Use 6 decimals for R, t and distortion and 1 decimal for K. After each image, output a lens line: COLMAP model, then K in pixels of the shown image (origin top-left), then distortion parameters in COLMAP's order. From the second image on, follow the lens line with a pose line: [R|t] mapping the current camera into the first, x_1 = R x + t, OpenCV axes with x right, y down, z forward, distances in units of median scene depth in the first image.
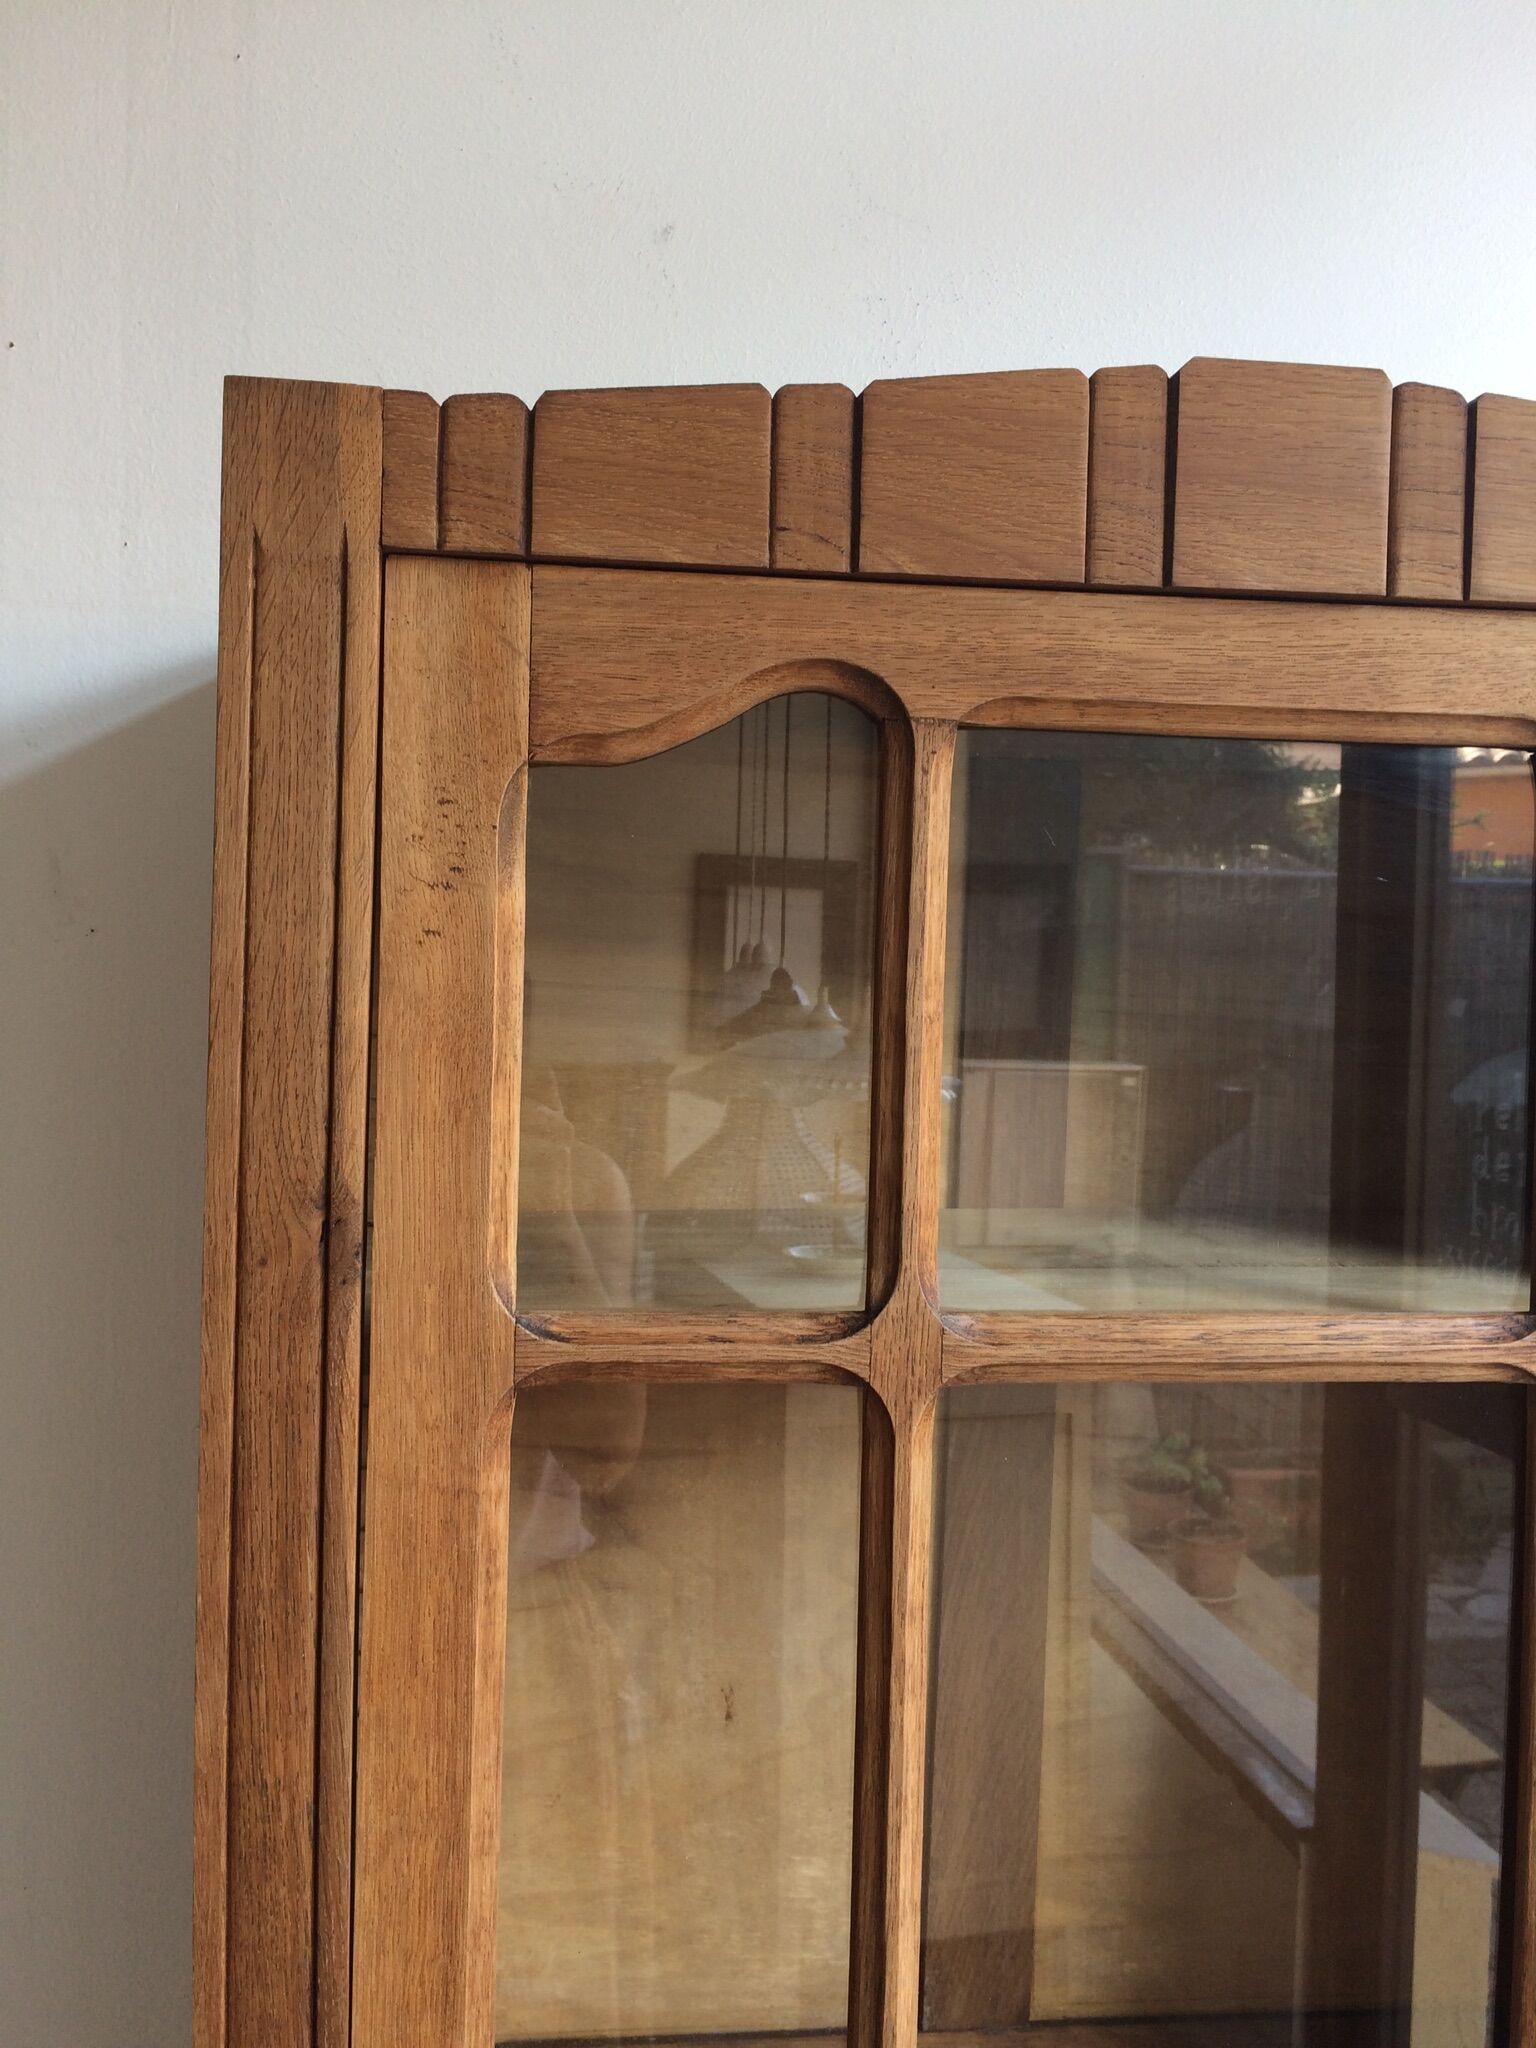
lens RADIAL K [[1742.3, 0, 763.4], [0, 1742.3, 1020.4], [0, 0, 1]] dist [0.064498, -0.098710]
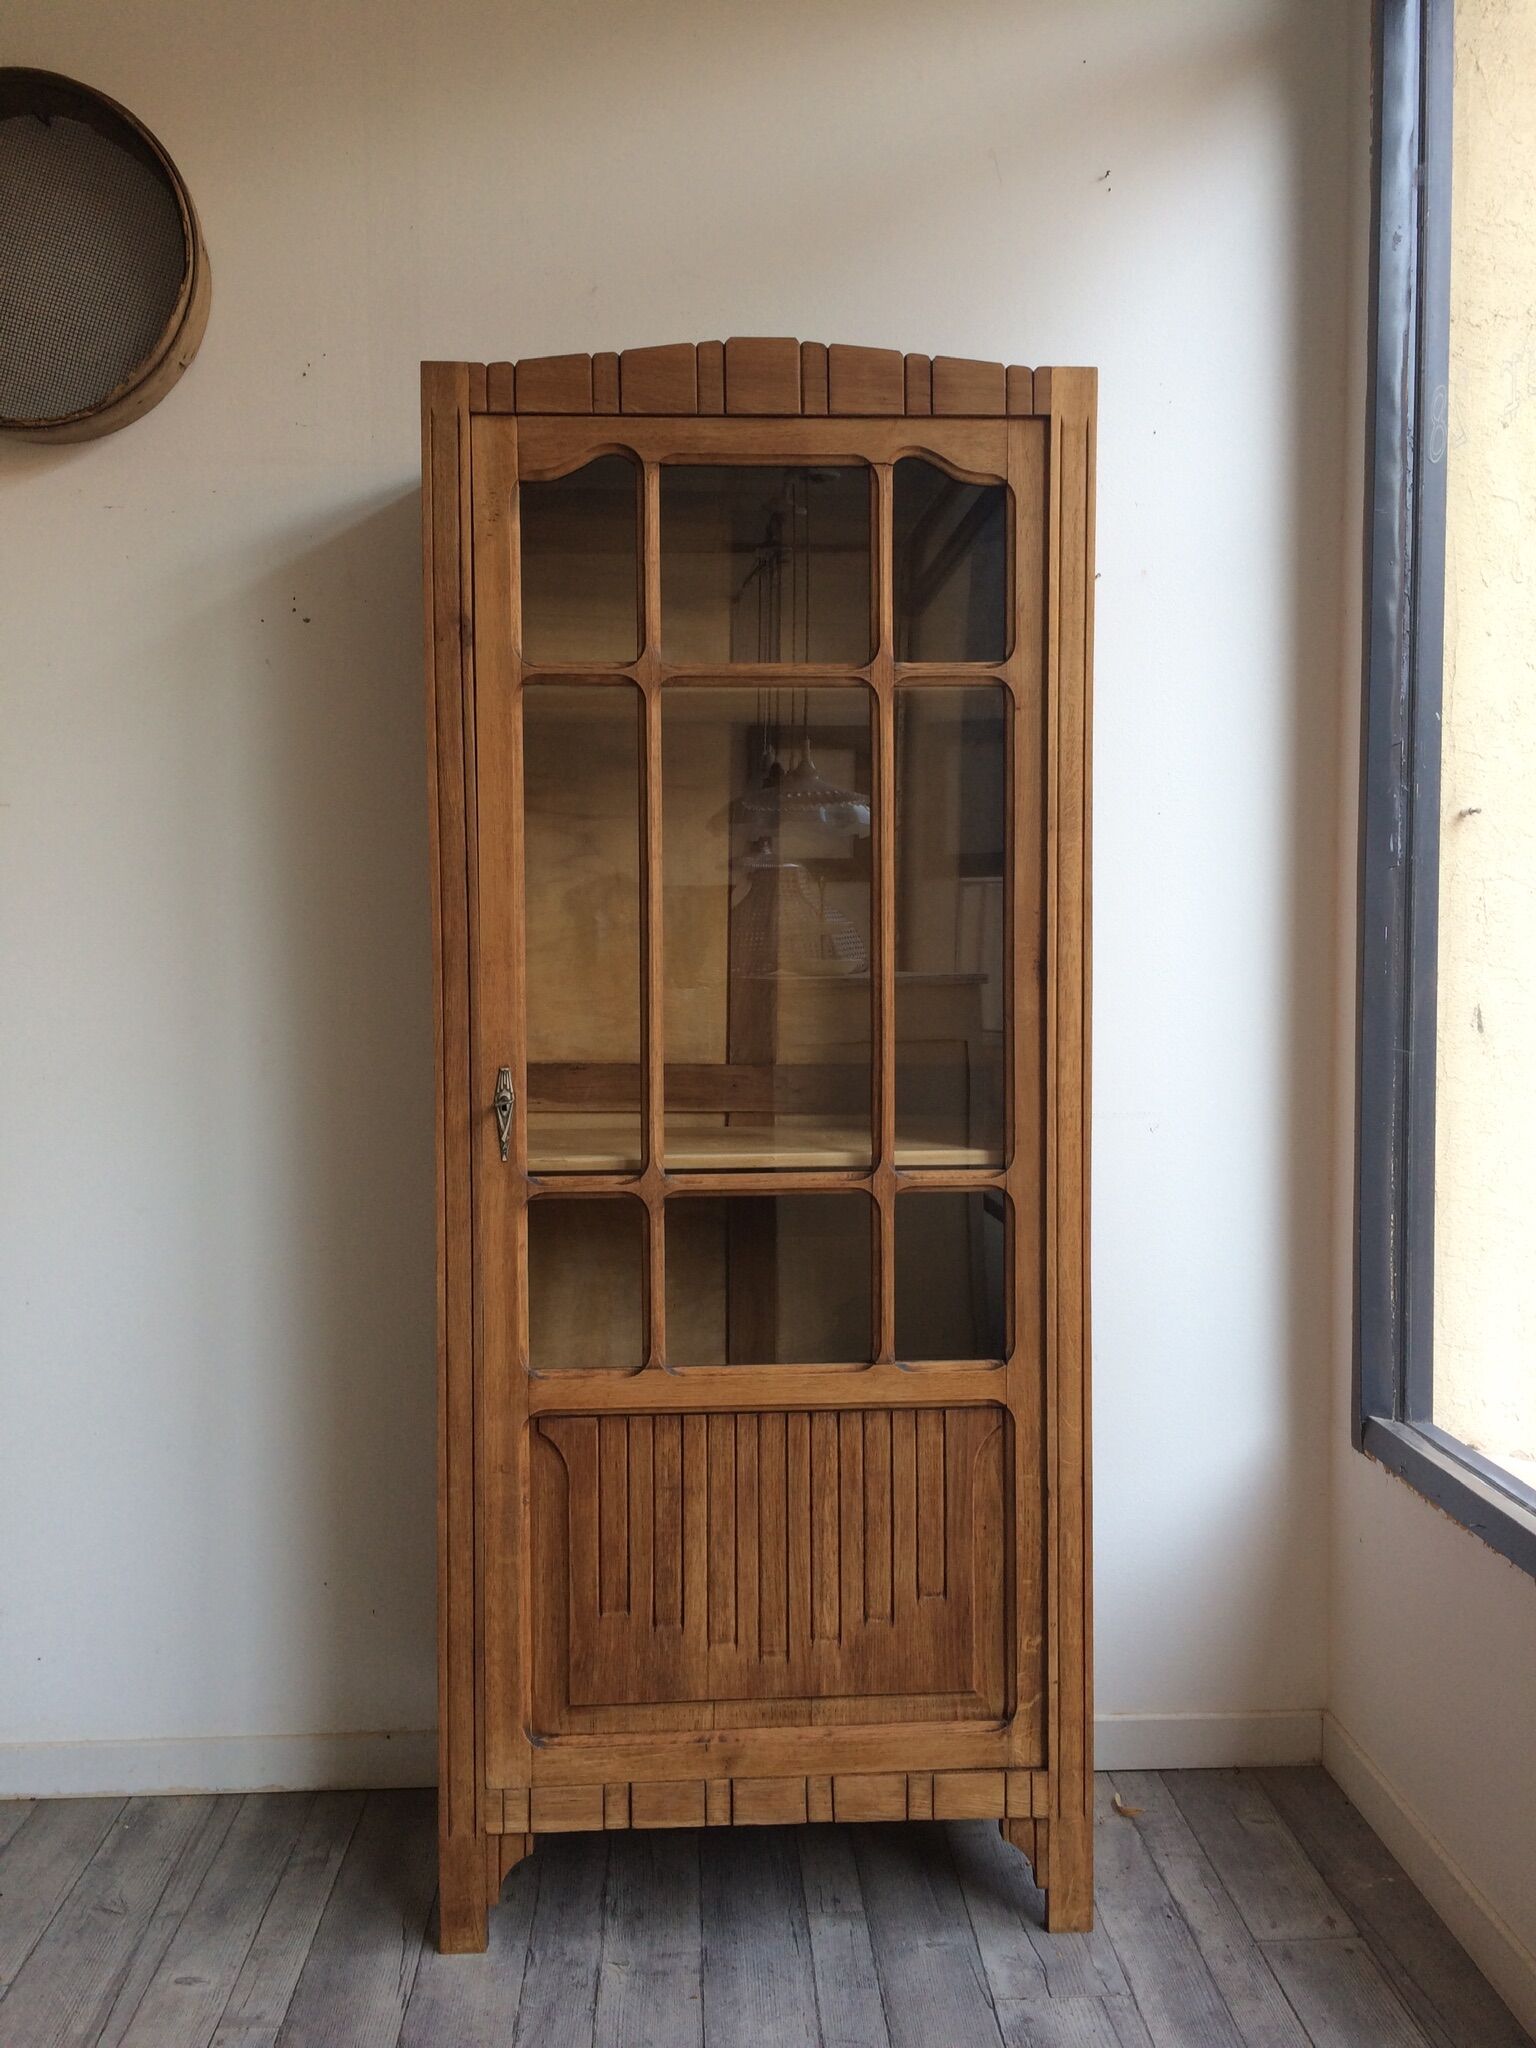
lens RADIAL K [[1742.3, 0, 759.8], [0, 1742.3, 1037.9], [0, 0, 1]] dist [0.064498, -0.098710]
pose [[0.996022, -0.024298, -0.085727, 0.336461], [0.027416, 0.998998, 0.035383, 0.467124], [0.084782, -0.037593, 0.995690, -1.325064]]
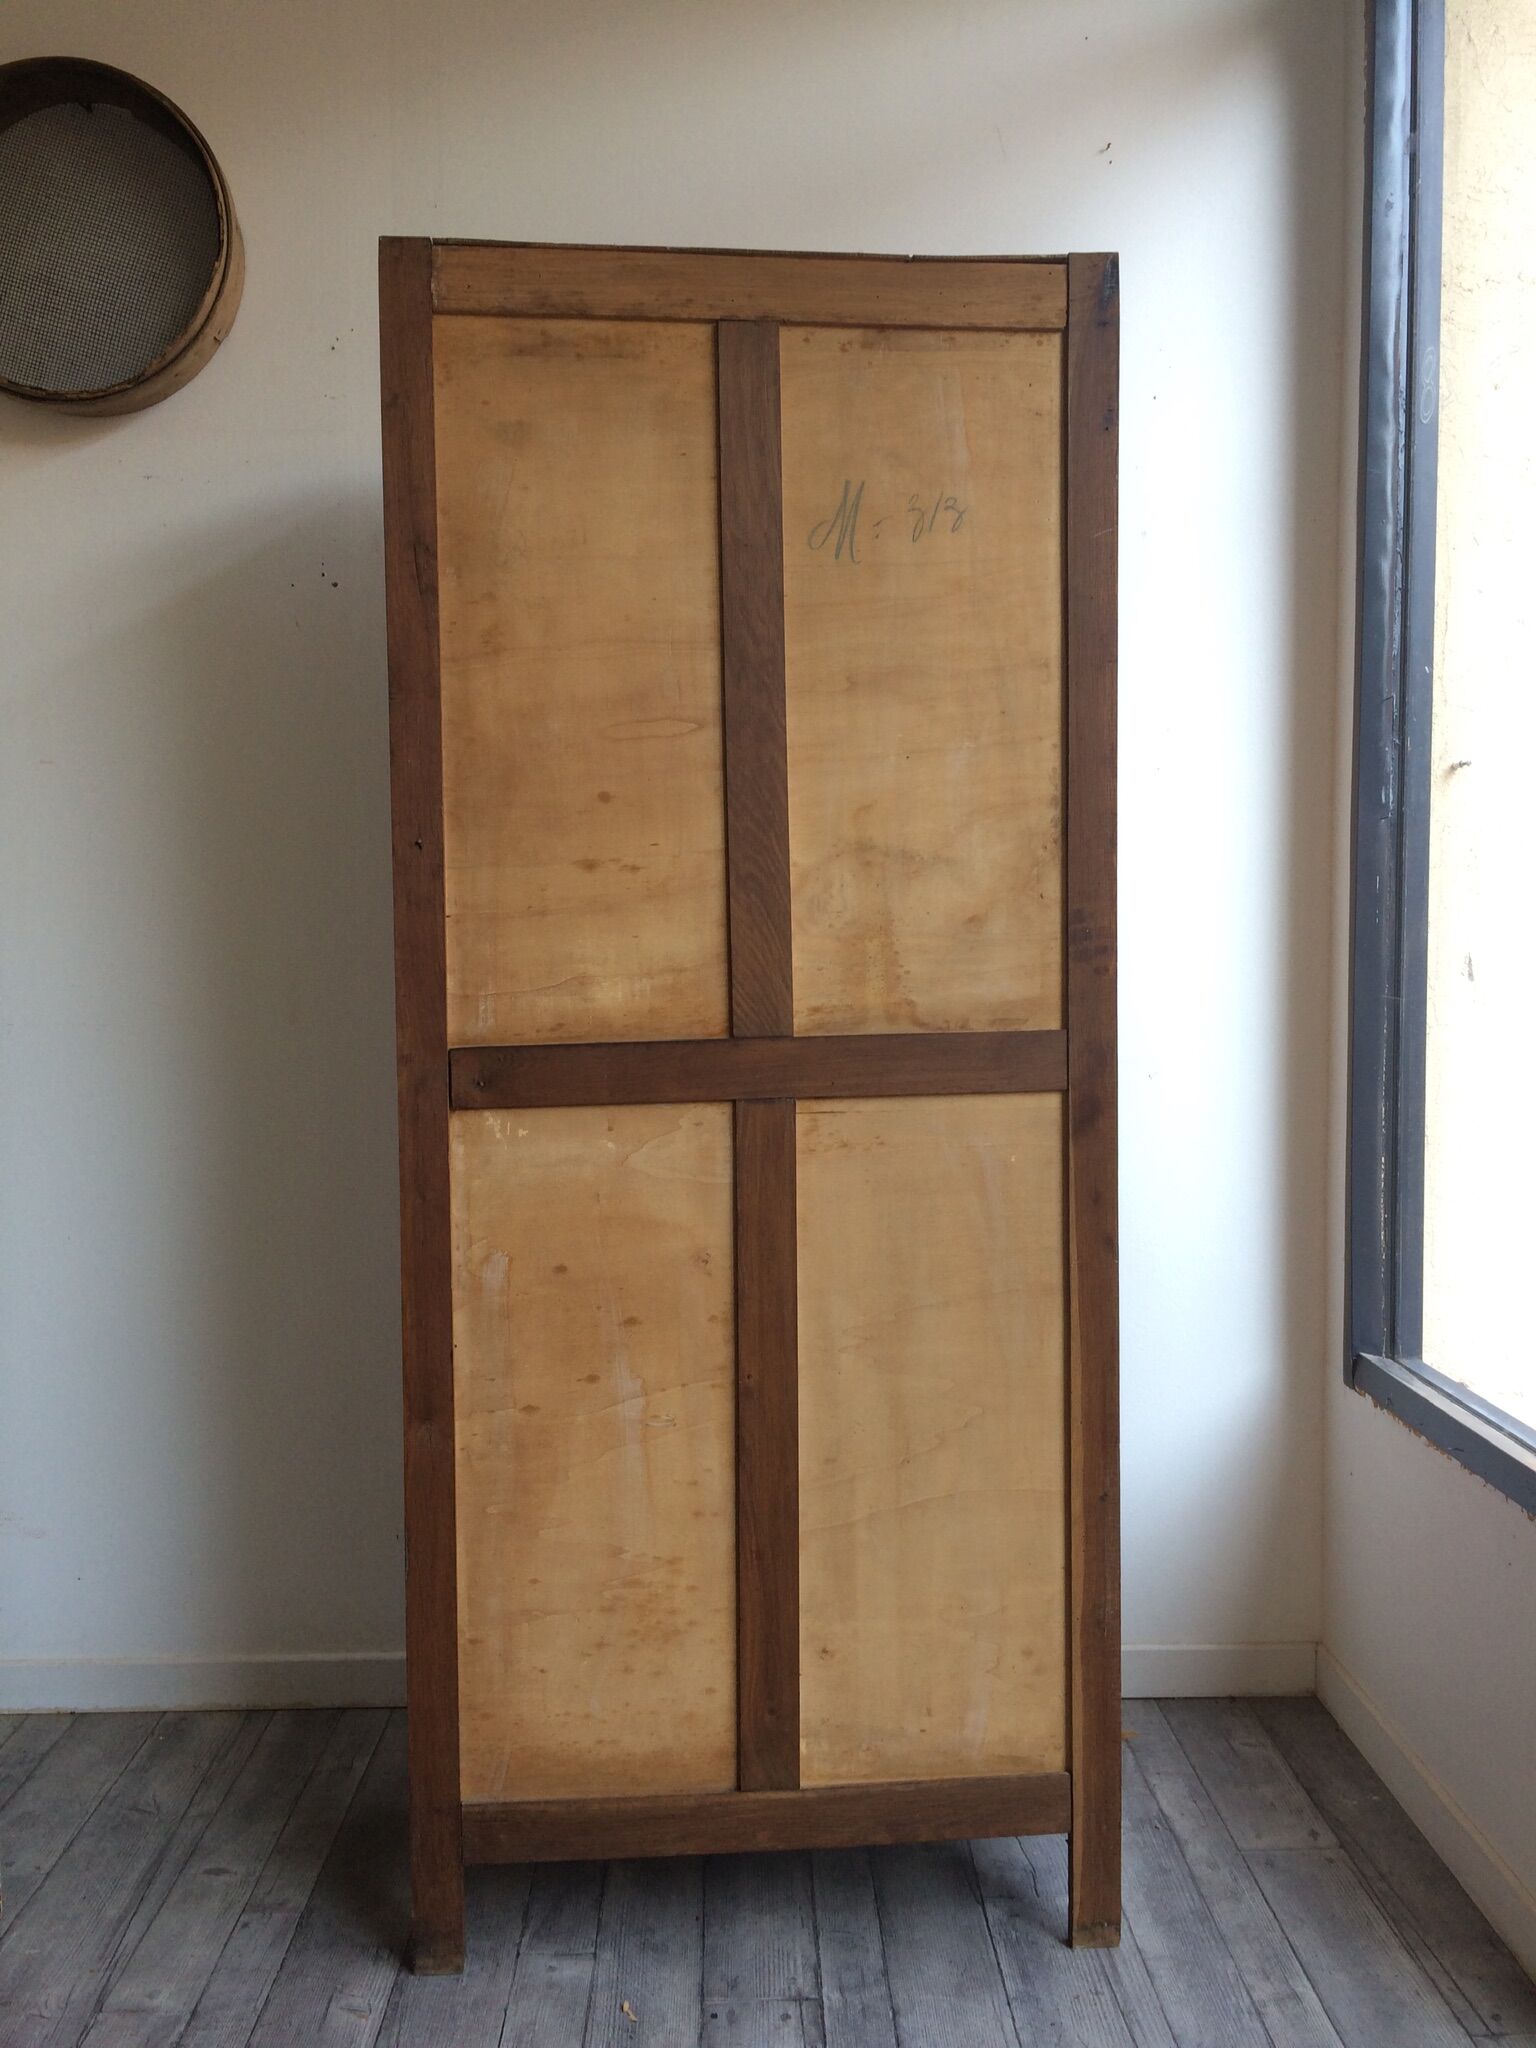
lens RADIAL K [[1742.3, 0, 757.4], [0, 1742.3, 1036.5], [0, 0, 1]] dist [0.064498, -0.098710]
pose [[0.993381, -0.022130, -0.112711, 0.382482], [0.026283, 0.999024, 0.035493, 0.522321], [0.111816, -0.038220, 0.992994, -1.391567]]
